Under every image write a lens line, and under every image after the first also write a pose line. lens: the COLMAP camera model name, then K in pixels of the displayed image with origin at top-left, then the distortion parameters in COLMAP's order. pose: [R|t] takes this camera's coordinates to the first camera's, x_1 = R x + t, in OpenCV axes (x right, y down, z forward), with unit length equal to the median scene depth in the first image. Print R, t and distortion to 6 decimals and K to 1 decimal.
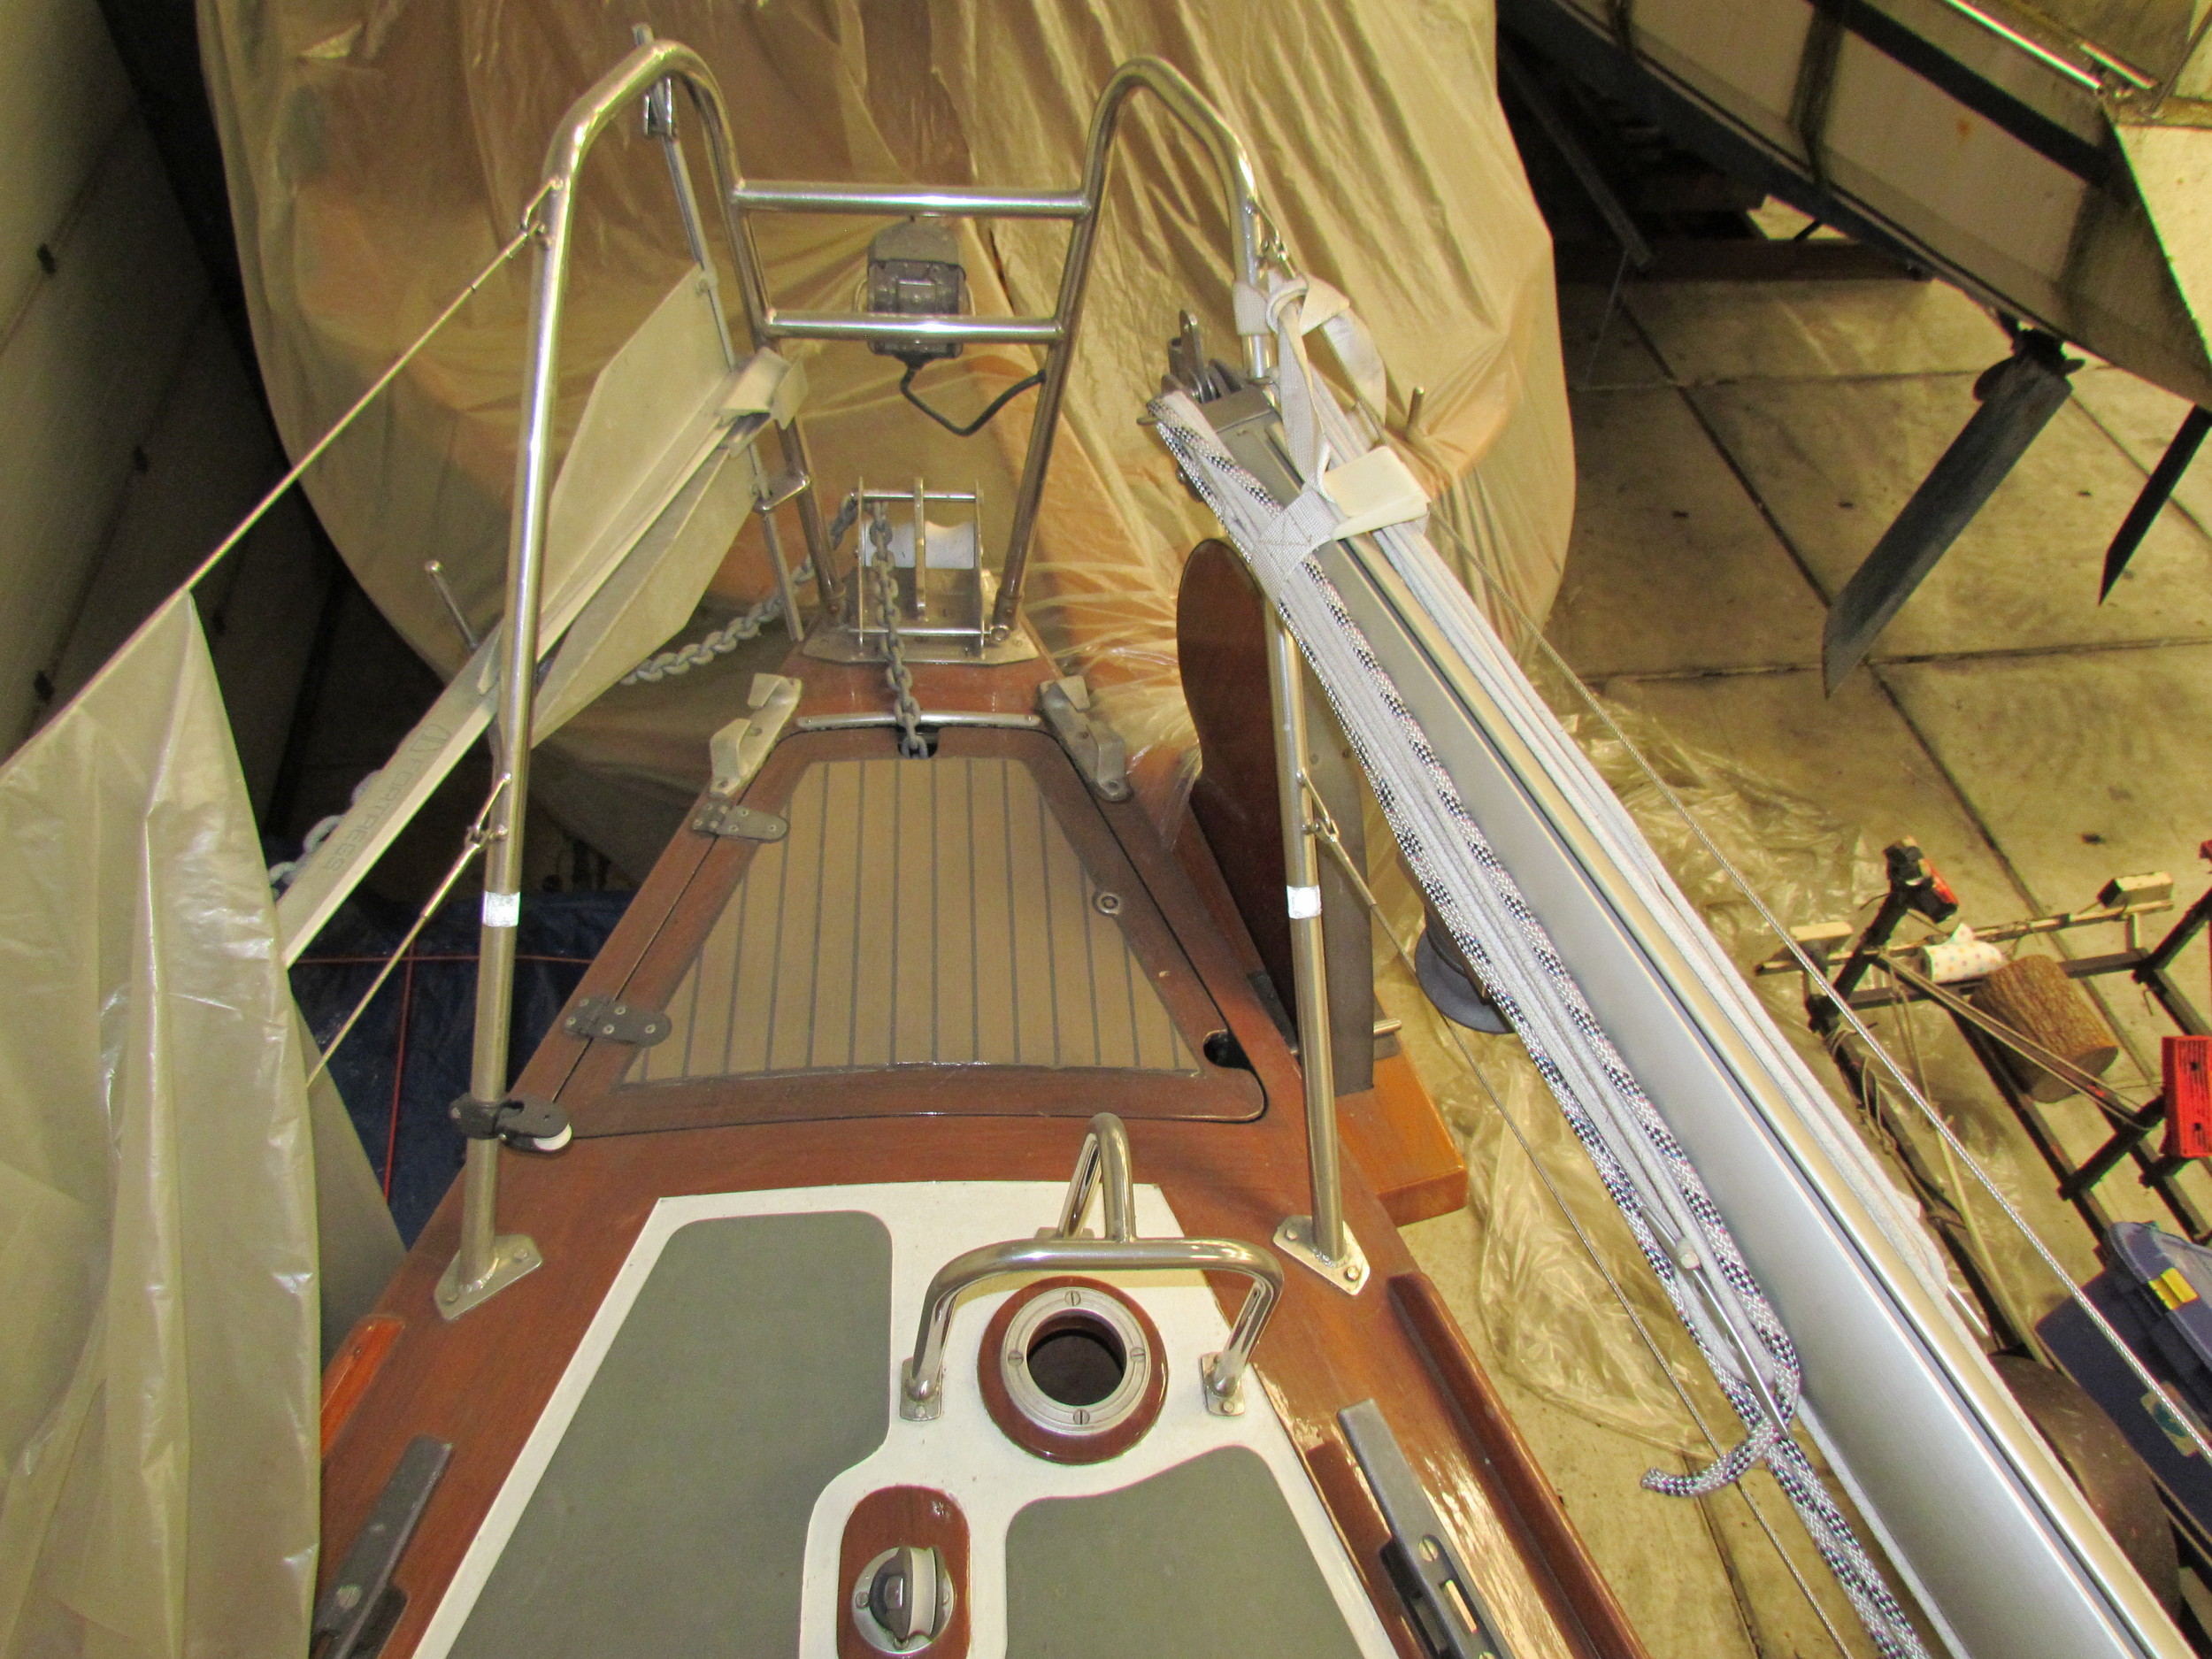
lens RADIAL K [[1605.2, 0, 1110.3], [0, 1605.2, 852.1], [0, 0, 1]] dist [-0.002576, 0.006777]
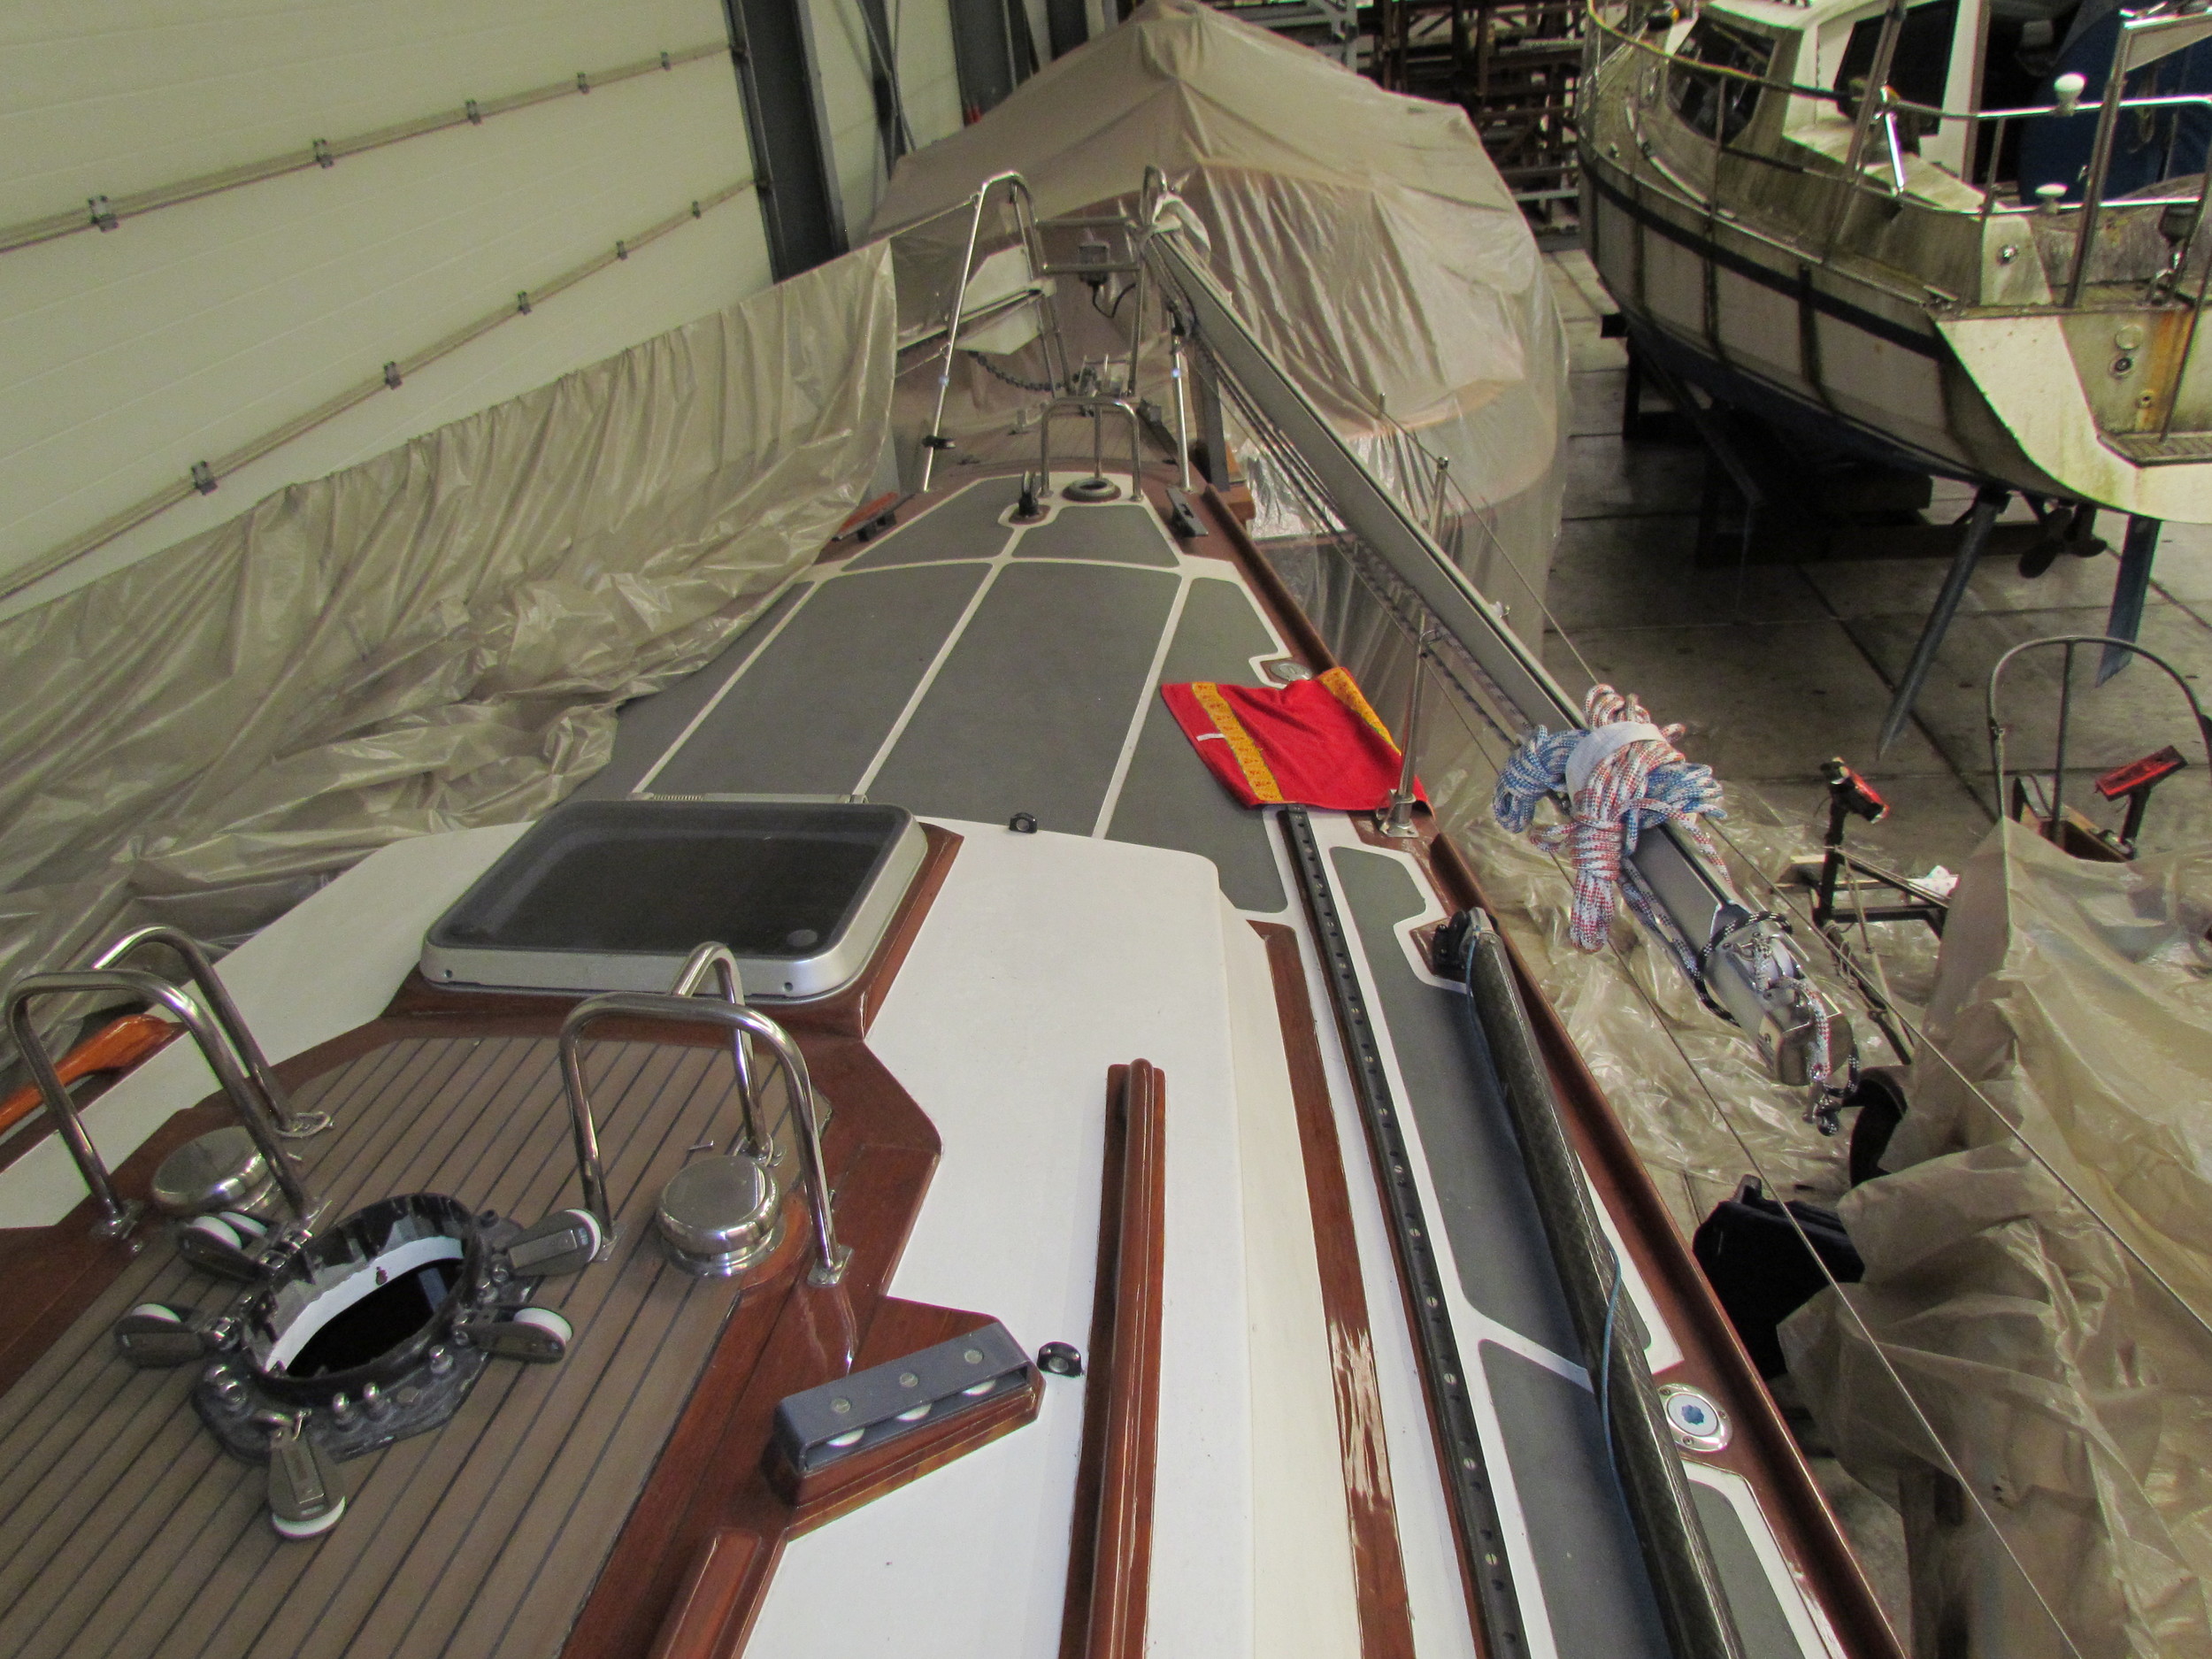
lens RADIAL K [[1588.7, 0, 1093.7], [0, 1588.7, 830.4], [0, 0, 1]] dist [-0.010481, 0.002508]
pose [[0.962918, -0.000156, -0.269795, 0.184089], [-0.080217, 0.954610, -0.286853, 0.412188], [0.257594, 0.297858, 0.919199, -0.383523]]
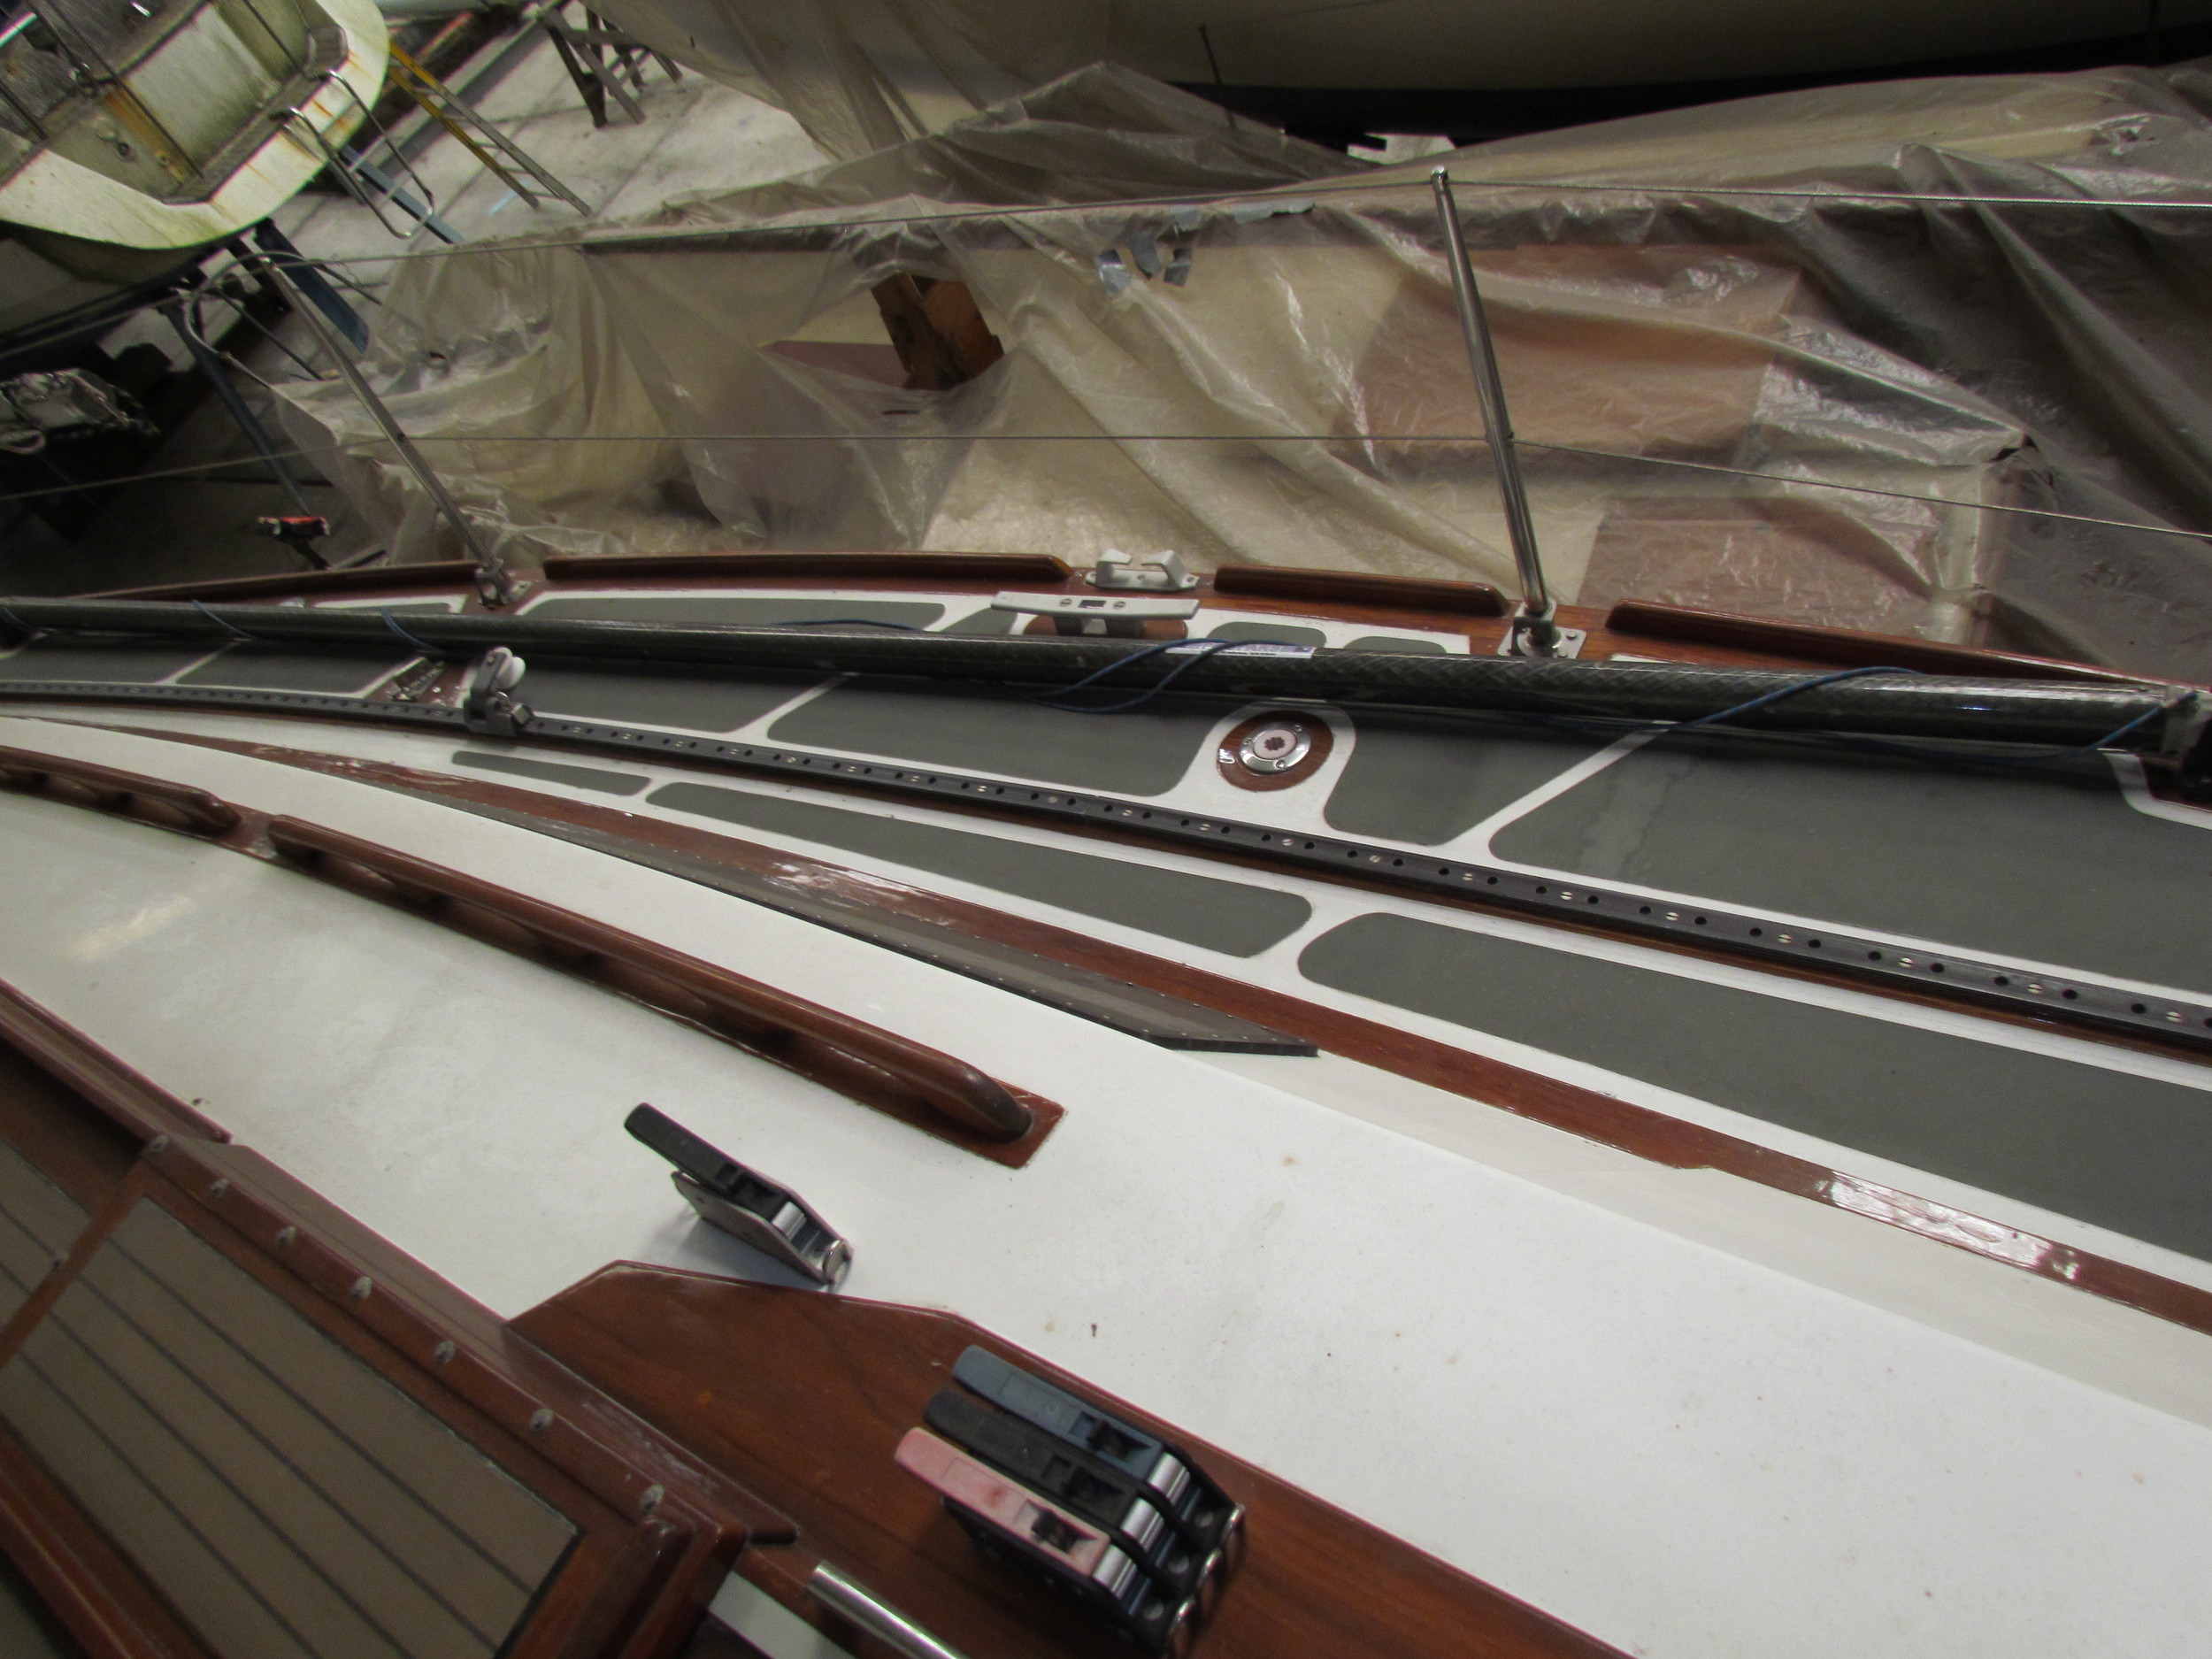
lens RADIAL K [[1613.0, 0, 1106.0], [0, 1613.0, 829.5], [0, 0, 1]] dist [-0.038134, 0.001288]
pose [[0.509026, -0.805001, 0.304738, 0.132172], [0.834103, 0.548731, 0.056273, 0.660863], [-0.212519, 0.225539, 0.950772, -0.594010]]
